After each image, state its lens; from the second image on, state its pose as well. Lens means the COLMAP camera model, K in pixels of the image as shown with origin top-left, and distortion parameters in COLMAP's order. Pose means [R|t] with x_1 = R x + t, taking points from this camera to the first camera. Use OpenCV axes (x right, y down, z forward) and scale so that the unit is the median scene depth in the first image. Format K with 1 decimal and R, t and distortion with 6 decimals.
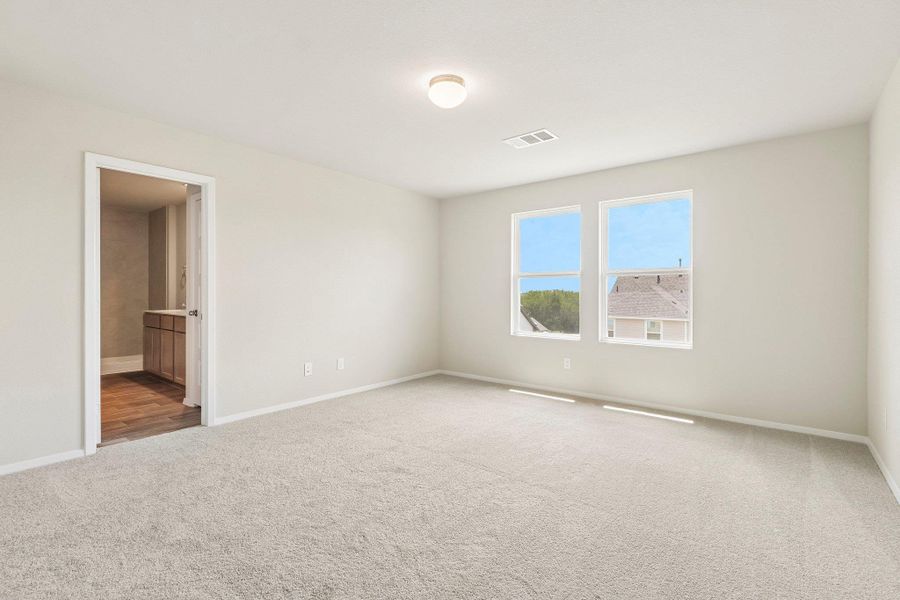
lens RADIAL K [[415.7, 0, 456.8], [0, 415.7, 296.2], [0, 0, 1]] dist [0.002684, -0.001558]
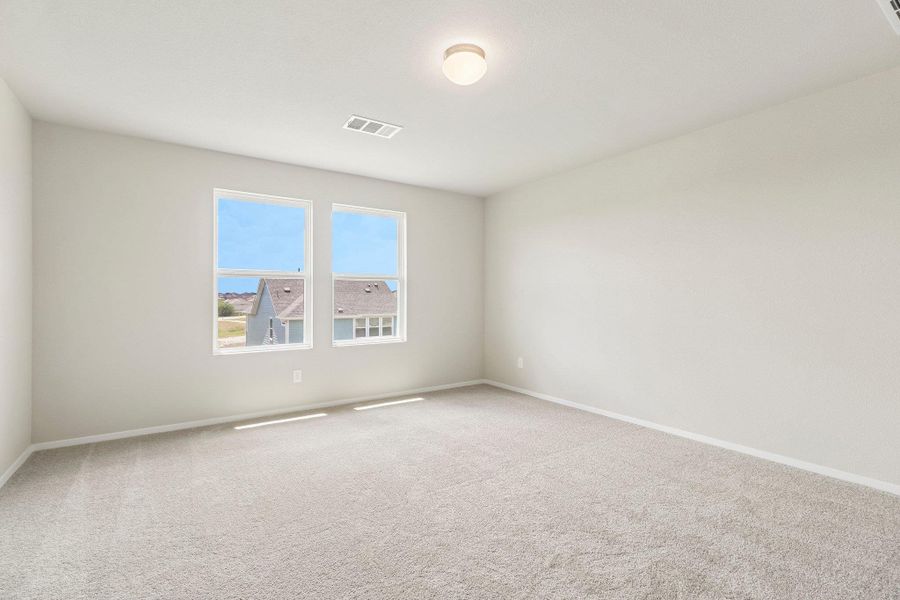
lens RADIAL K [[415.7, 0, 456.0], [0, 415.7, 295.1], [0, 0, 1]] dist [0.002684, -0.001558]
pose [[0.273164, 0.003919, 0.961960, -0.489657], [0.015070, 0.999852, -0.008353, 0.001922], [-0.961850, 0.016778, 0.273064, 0.434513]]
